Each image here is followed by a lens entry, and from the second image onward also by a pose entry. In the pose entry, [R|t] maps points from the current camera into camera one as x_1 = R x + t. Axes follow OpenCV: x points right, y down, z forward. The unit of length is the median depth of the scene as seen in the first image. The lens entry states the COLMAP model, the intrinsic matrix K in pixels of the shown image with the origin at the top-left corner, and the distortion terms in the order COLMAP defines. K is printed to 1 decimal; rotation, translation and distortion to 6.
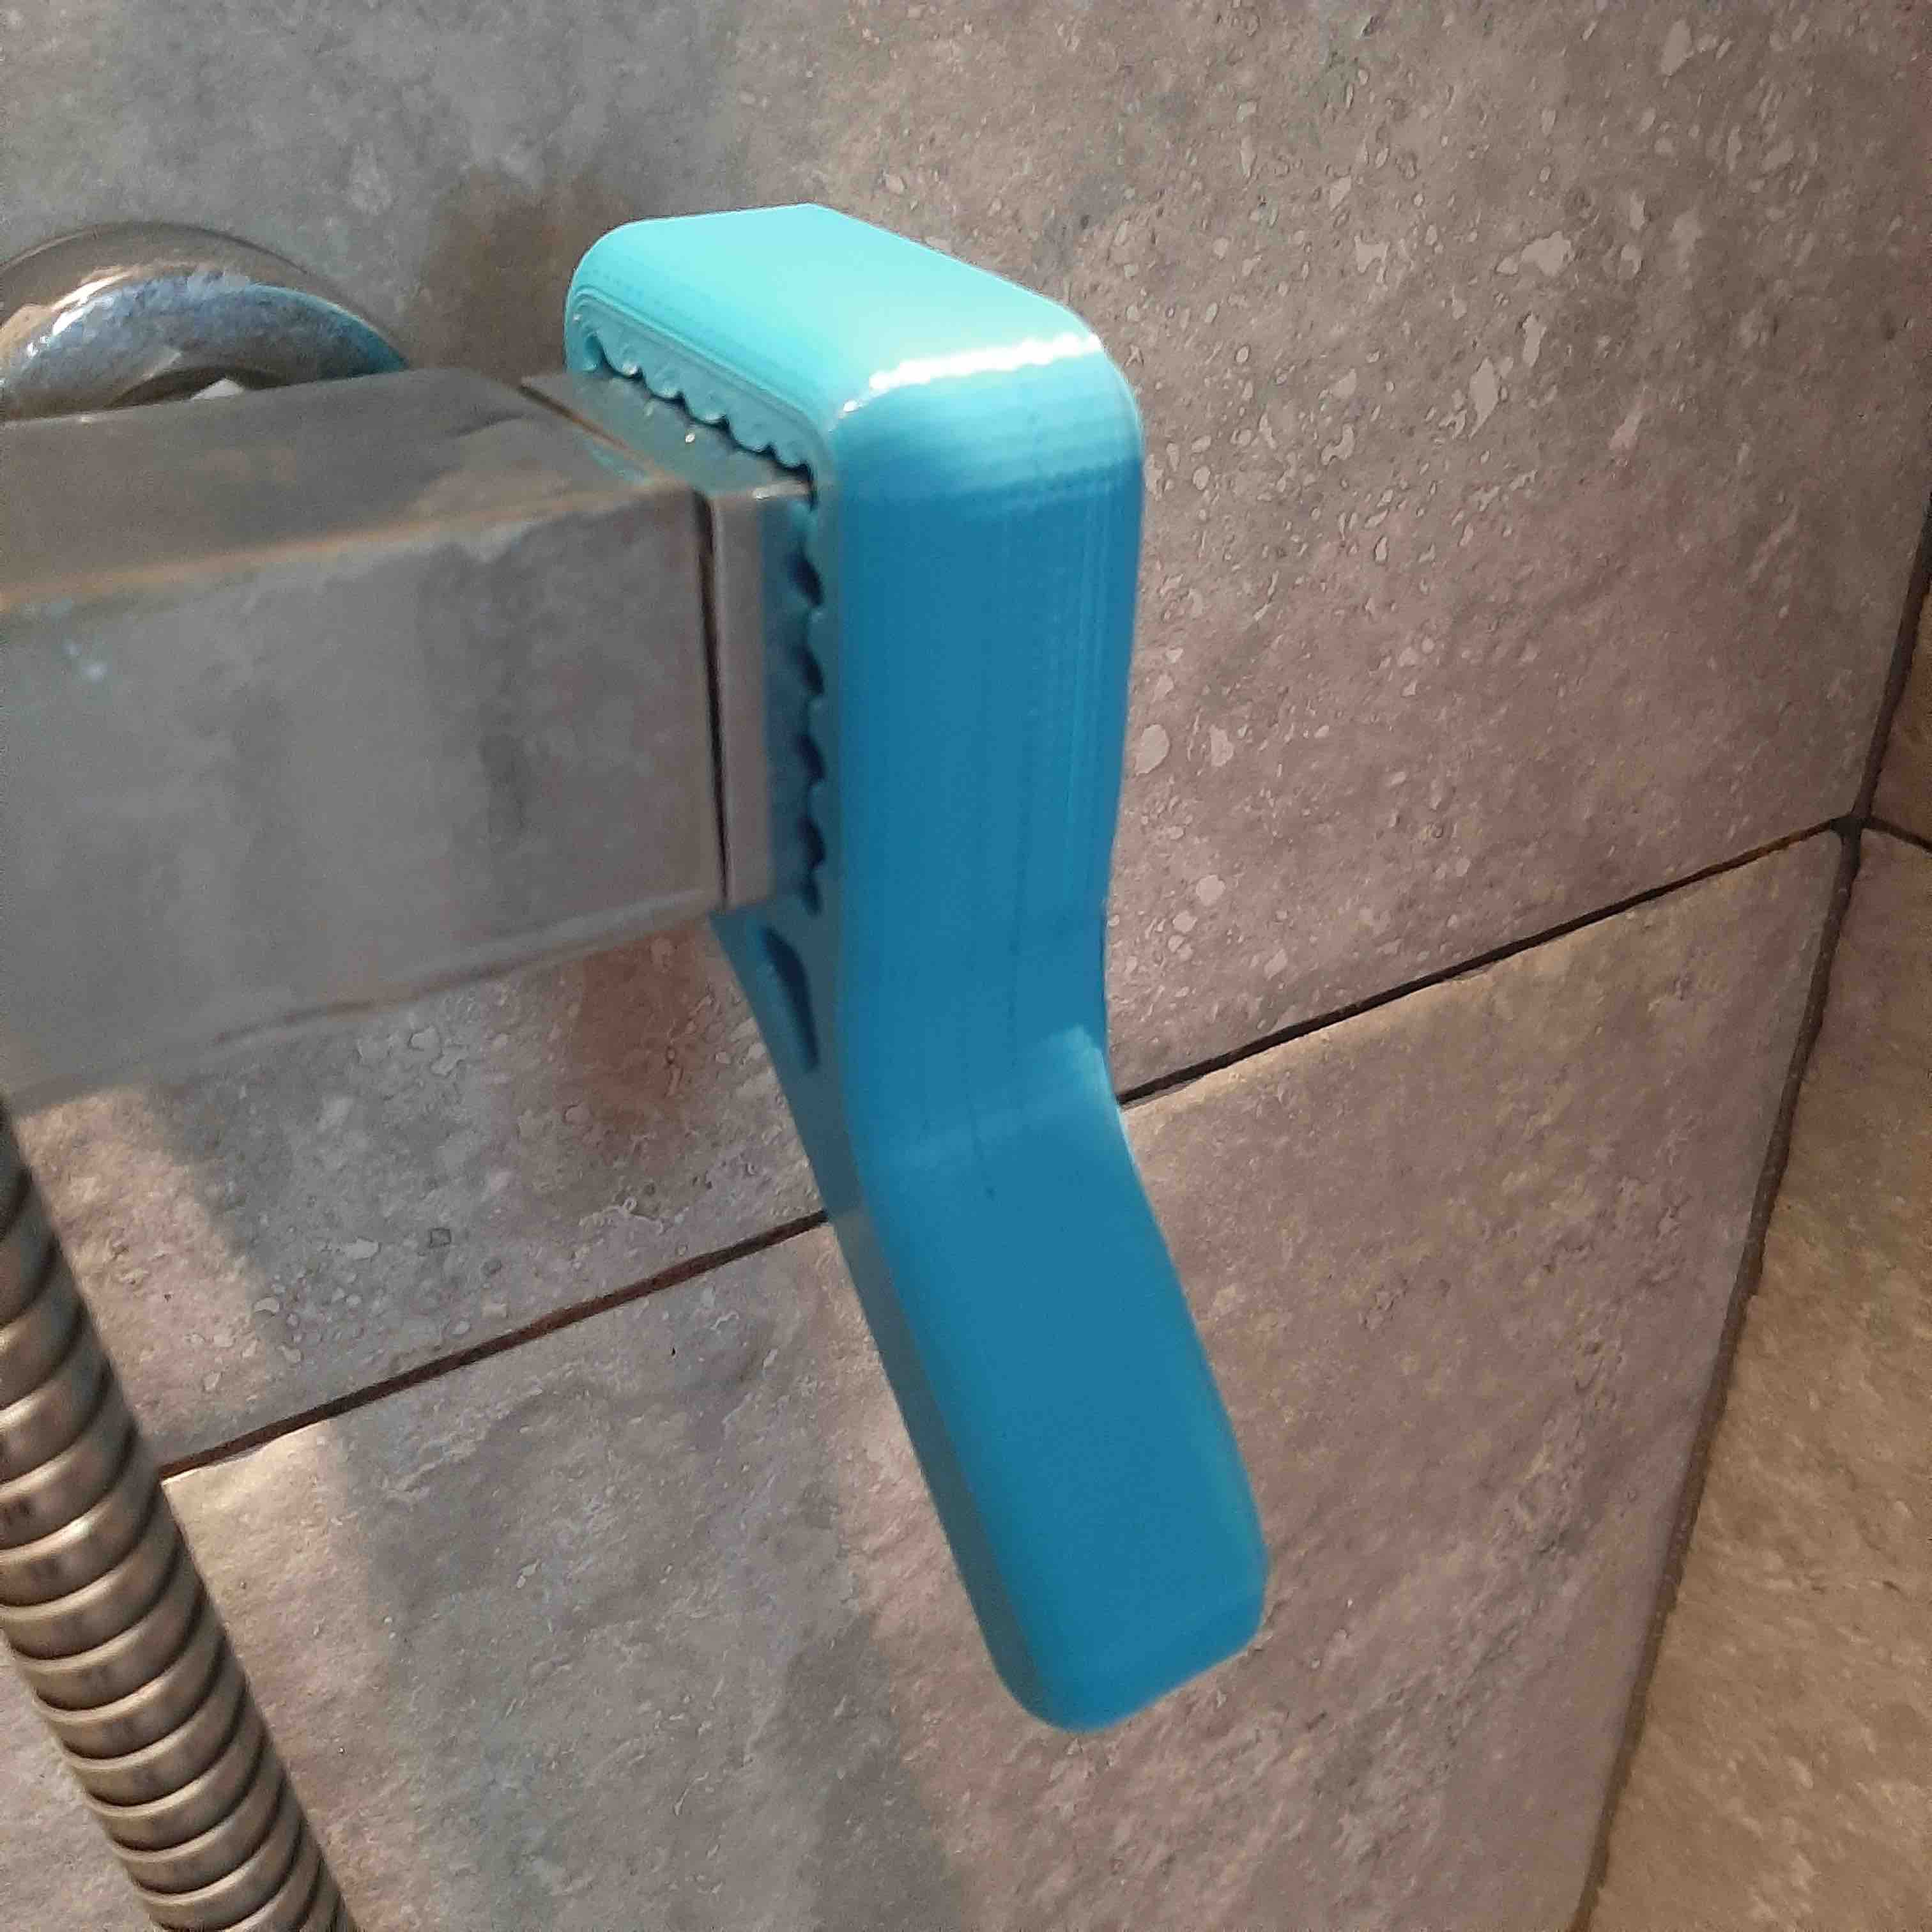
lens RADIAL K [[1989.2, 0, 957.9], [0, 1989.2, 920.7], [0, 0, 1]] dist [0.045742, -0.128525]
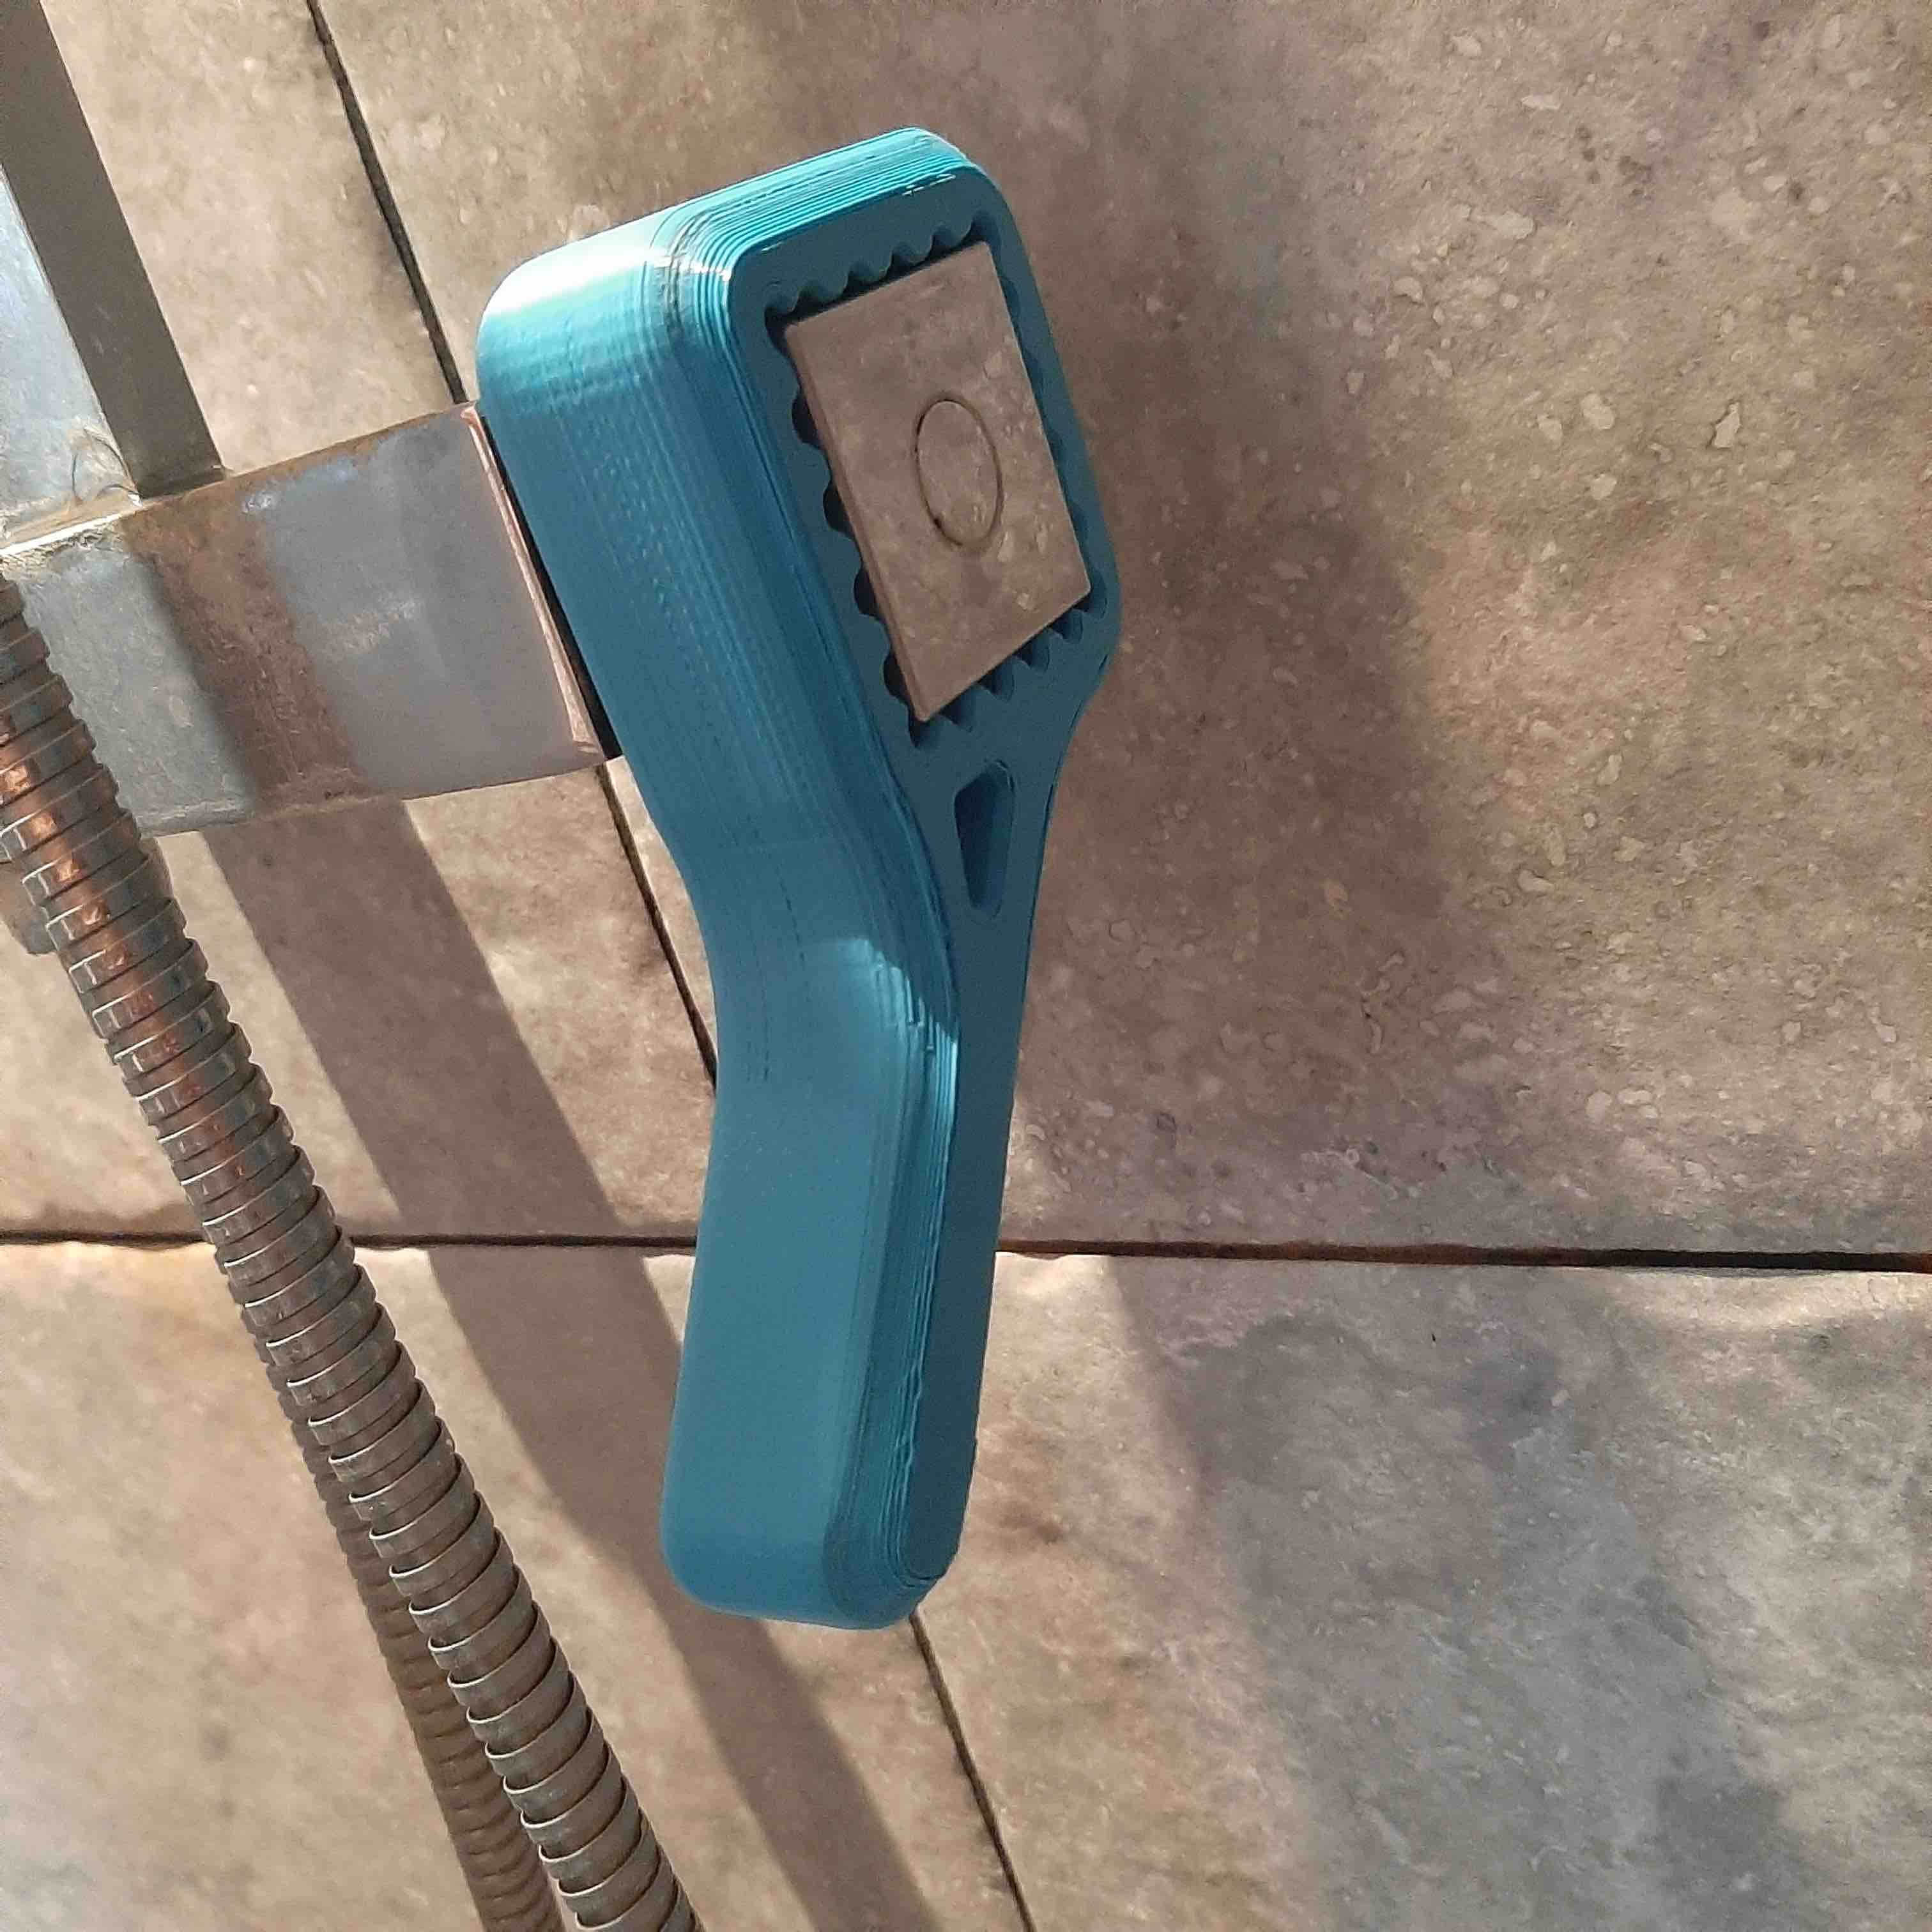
lens RADIAL K [[1989.2, 0, 957.9], [0, 1989.2, 920.7], [0, 0, 1]] dist [0.045742, -0.128525]
pose [[0.427228, 0.163132, -0.889306, 0.565446], [-0.162805, 0.981391, 0.101811, -0.036341], [0.889365, 0.101287, 0.445836, 0.358159]]
